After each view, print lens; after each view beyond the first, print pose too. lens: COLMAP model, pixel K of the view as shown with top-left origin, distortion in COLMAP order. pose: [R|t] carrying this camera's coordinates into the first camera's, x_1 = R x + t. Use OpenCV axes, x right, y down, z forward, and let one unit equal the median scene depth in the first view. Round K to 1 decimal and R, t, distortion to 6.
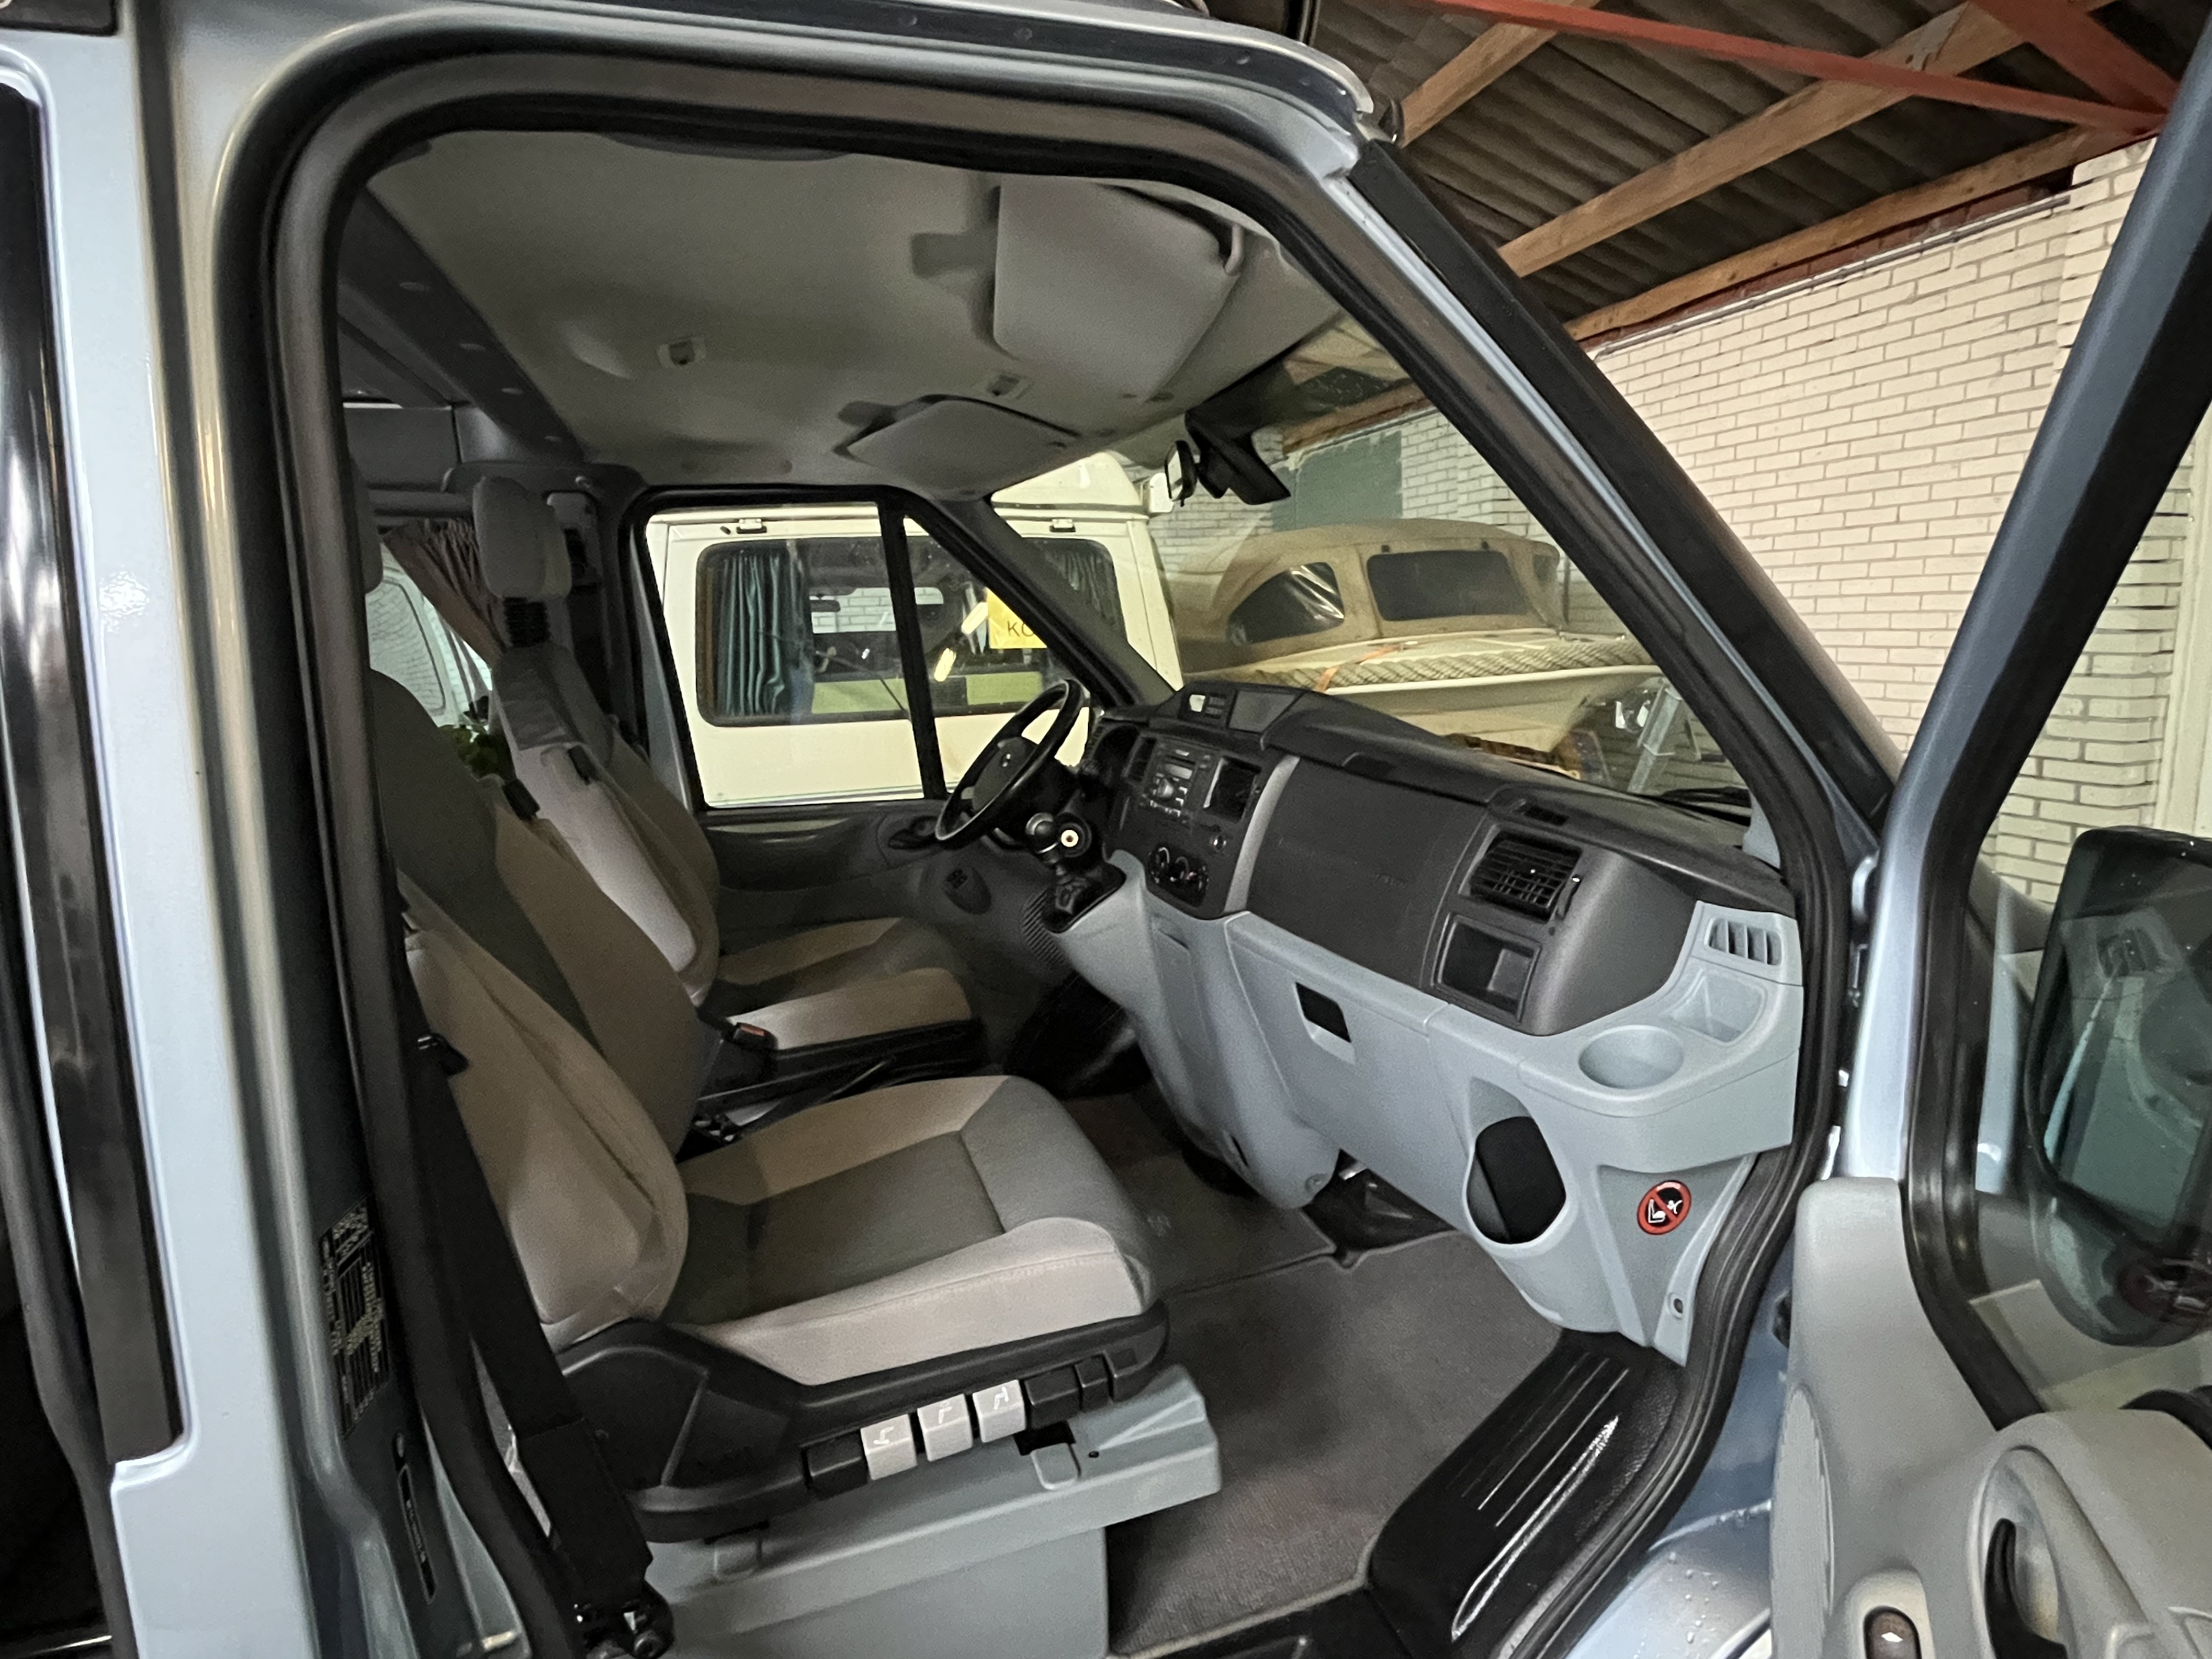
lens RADIAL K [[1173.7, 0, 1101.0], [0, 1173.7, 843.9], [0, 0, 1]] dist [-0.000831, -0.002536]
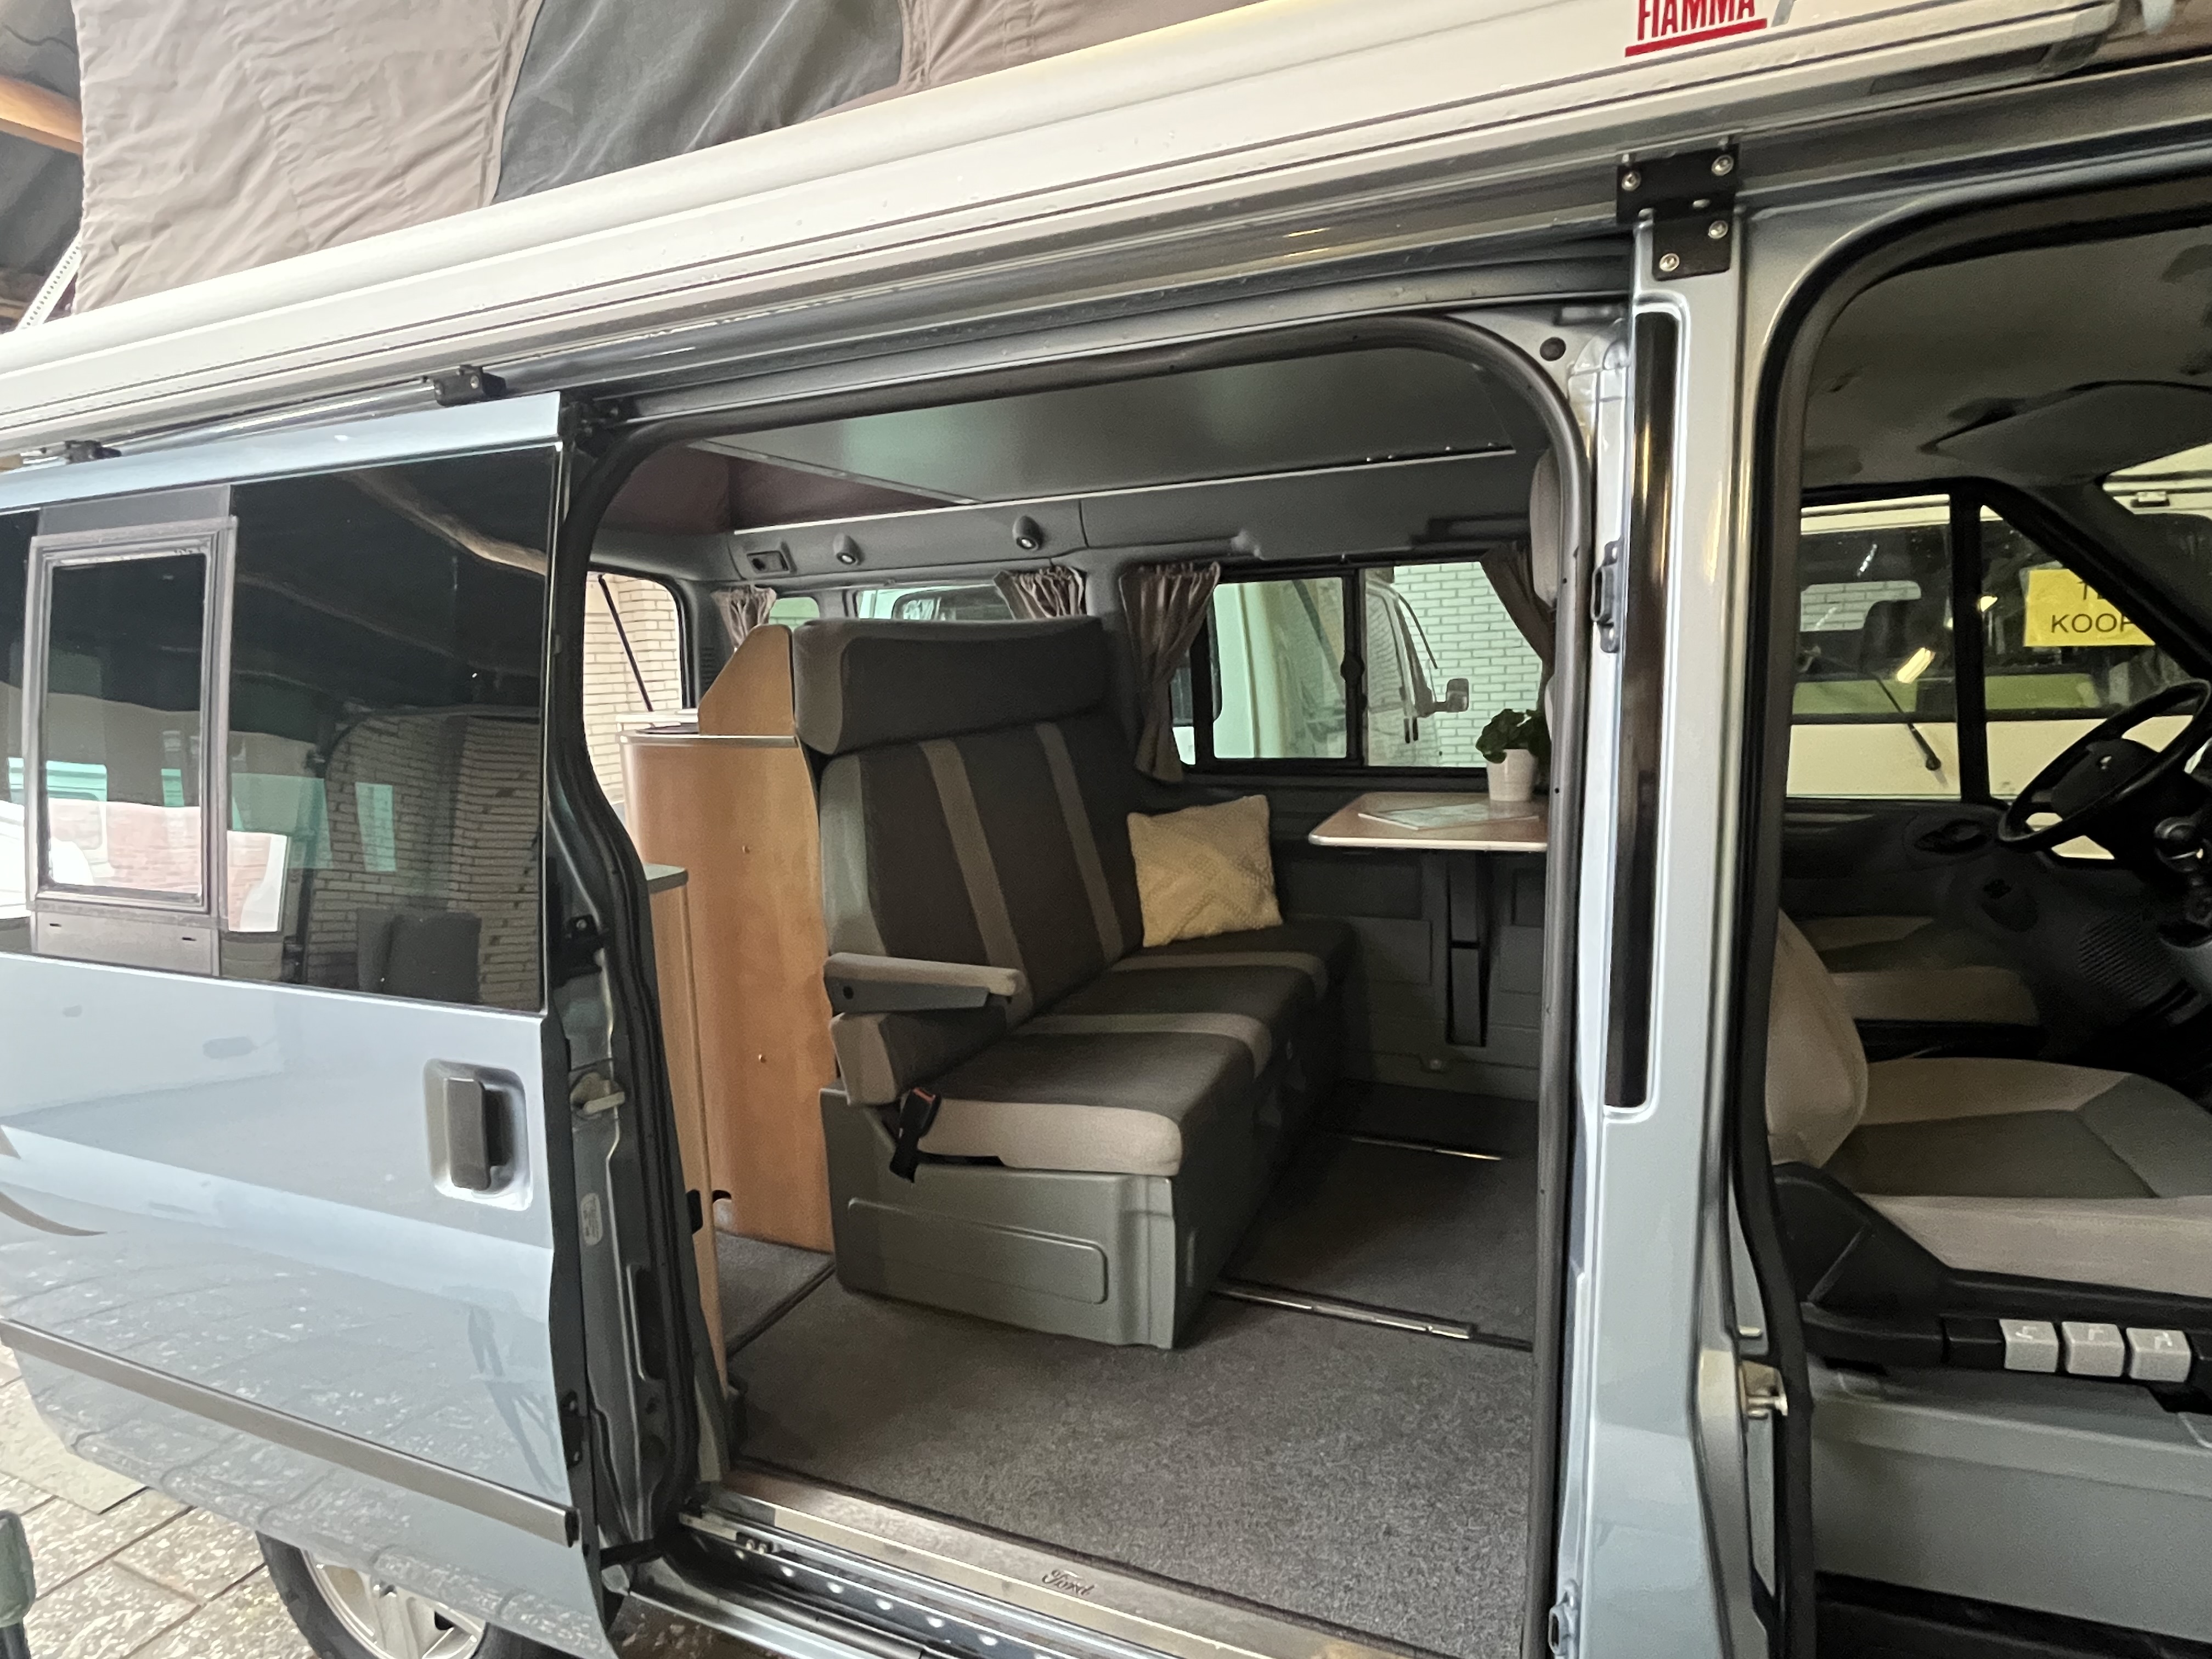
lens RADIAL K [[1173.7, 0, 1095.8], [0, 1173.7, 845.7], [0, 0, 1]] dist [-0.000831, -0.002536]
pose [[0.763930, 0.100431, -0.637436, -0.078957], [-0.102164, 0.994180, 0.034199, 0.036751], [0.637160, 0.038997, 0.769744, -0.181842]]
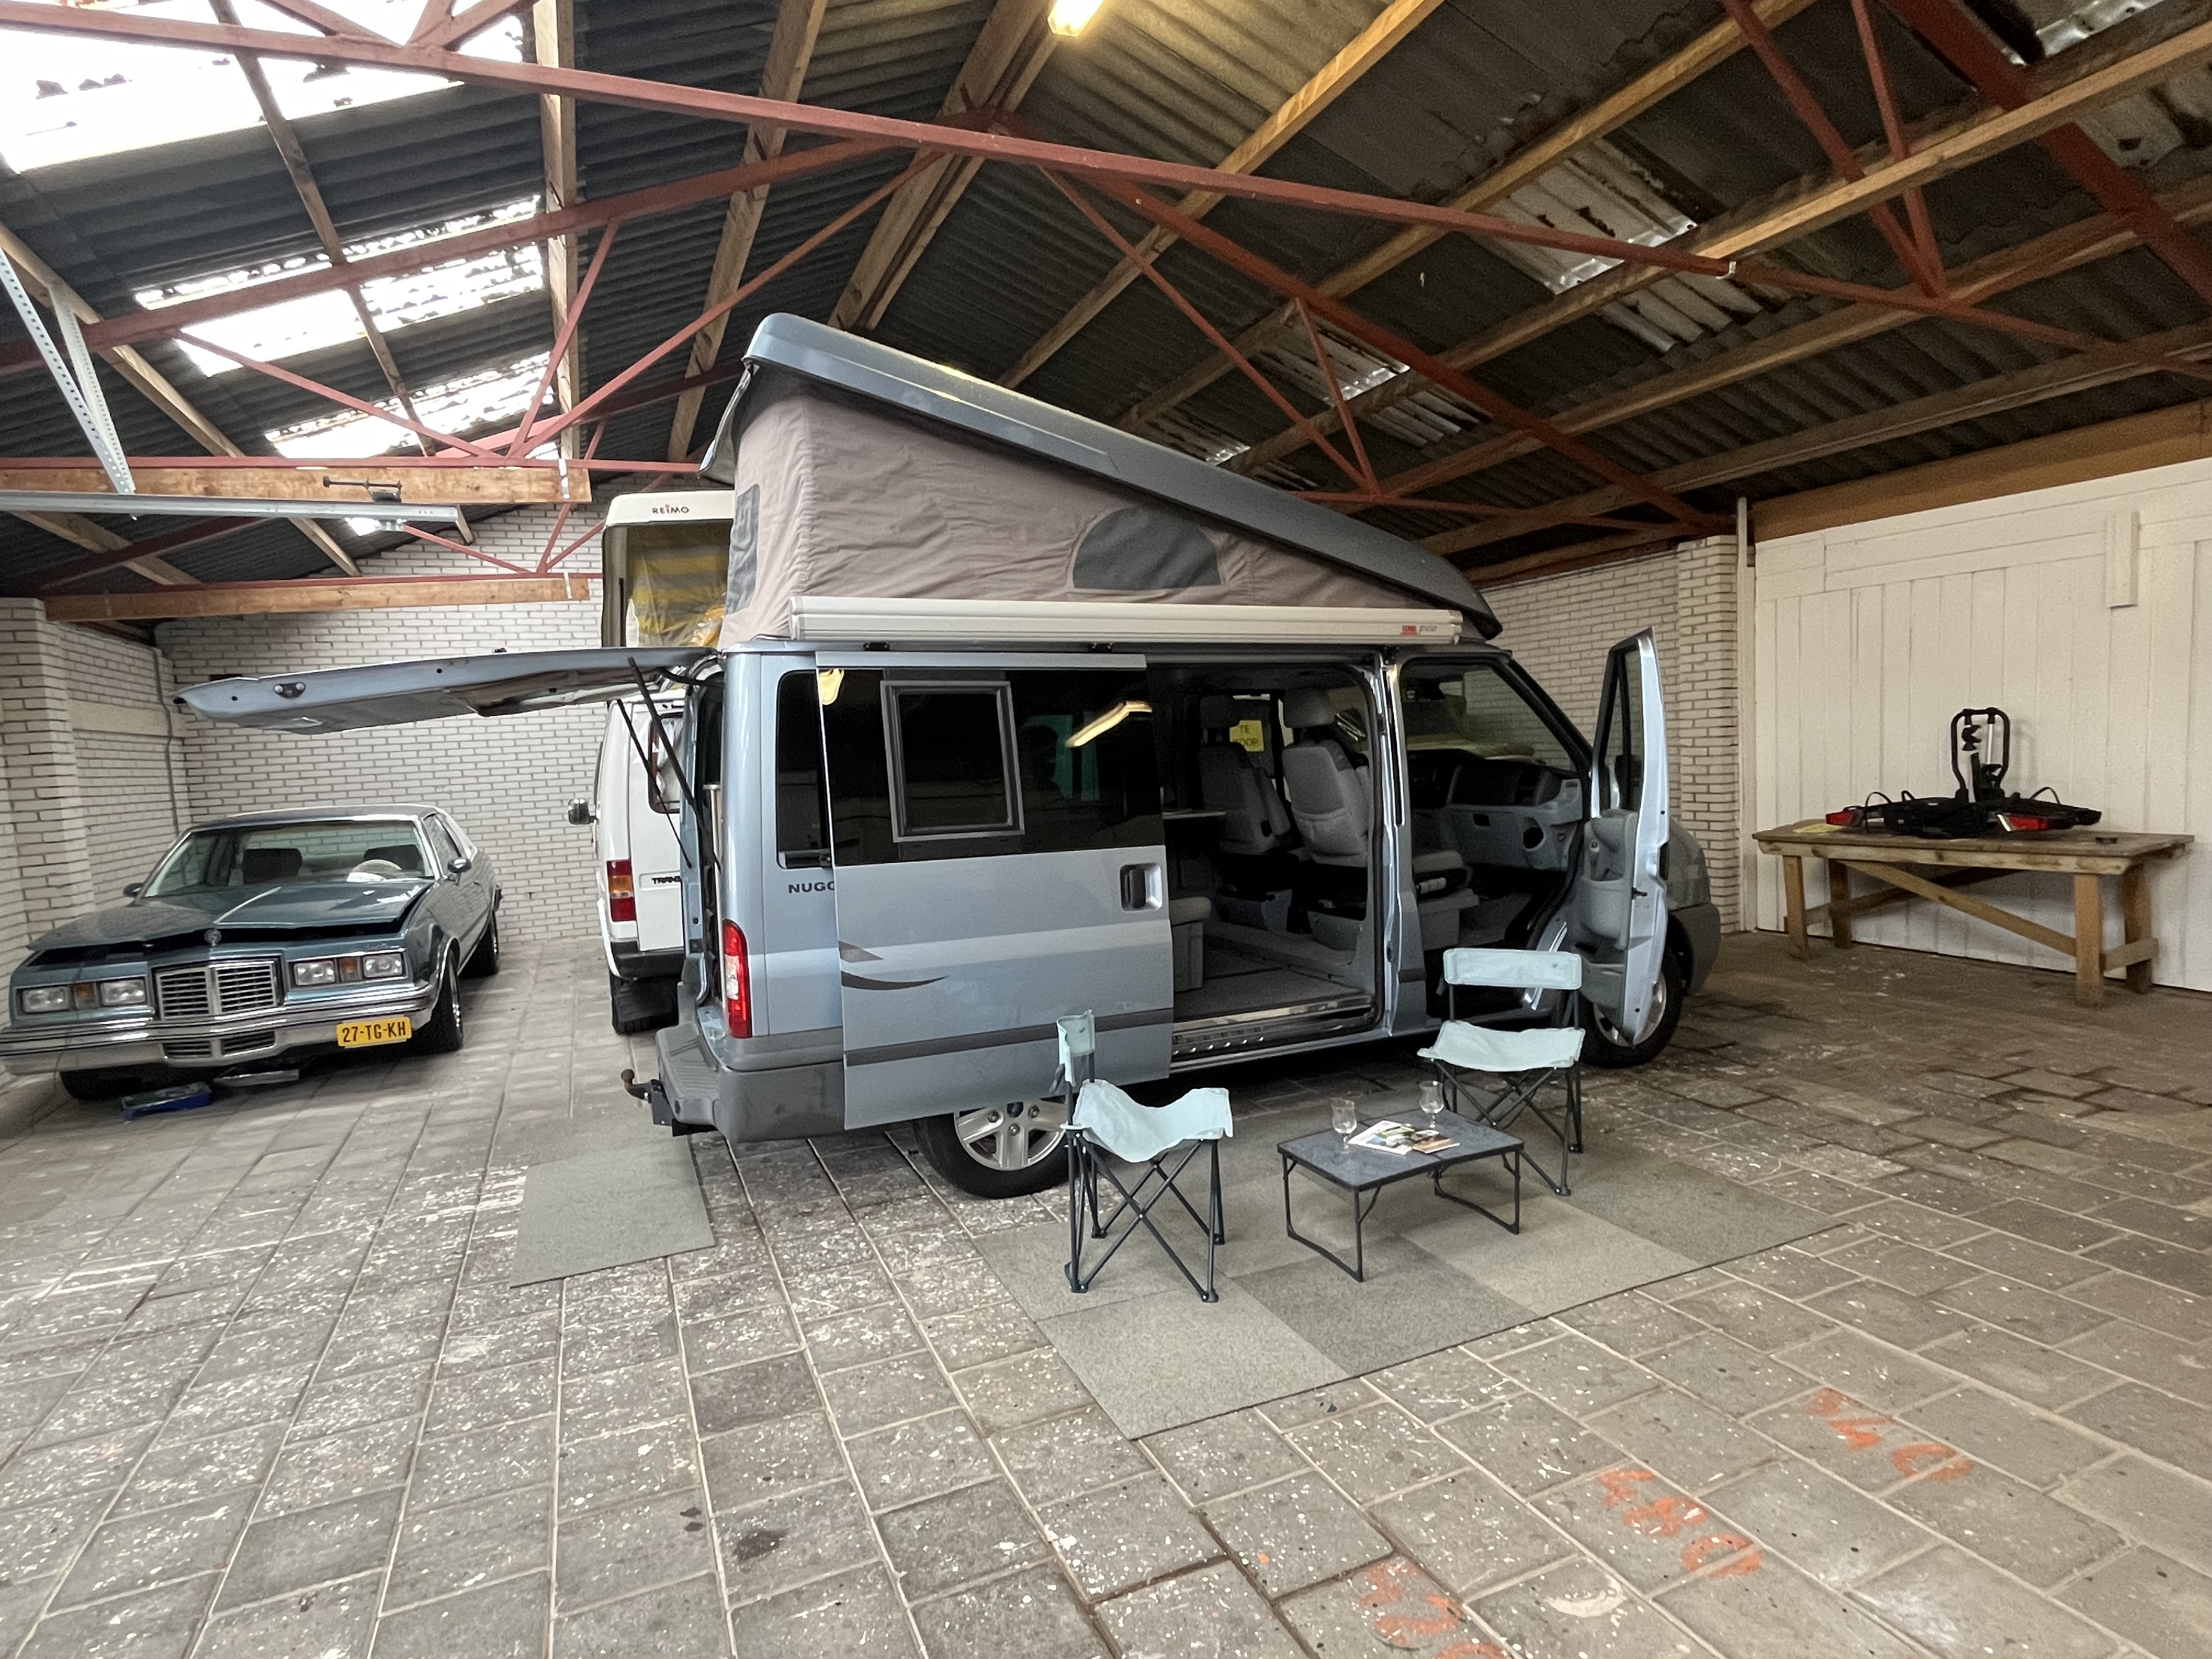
lens RADIAL K [[1173.7, 0, 1104.9], [0, 1173.7, 837.0], [0, 0, 1]] dist [-0.000831, -0.002536]
pose [[0.991542, -0.023726, 0.127601, -0.891512], [0.038599, 0.992571, -0.115383, 0.335805], [-0.123916, 0.119332, 0.985091, -1.577796]]
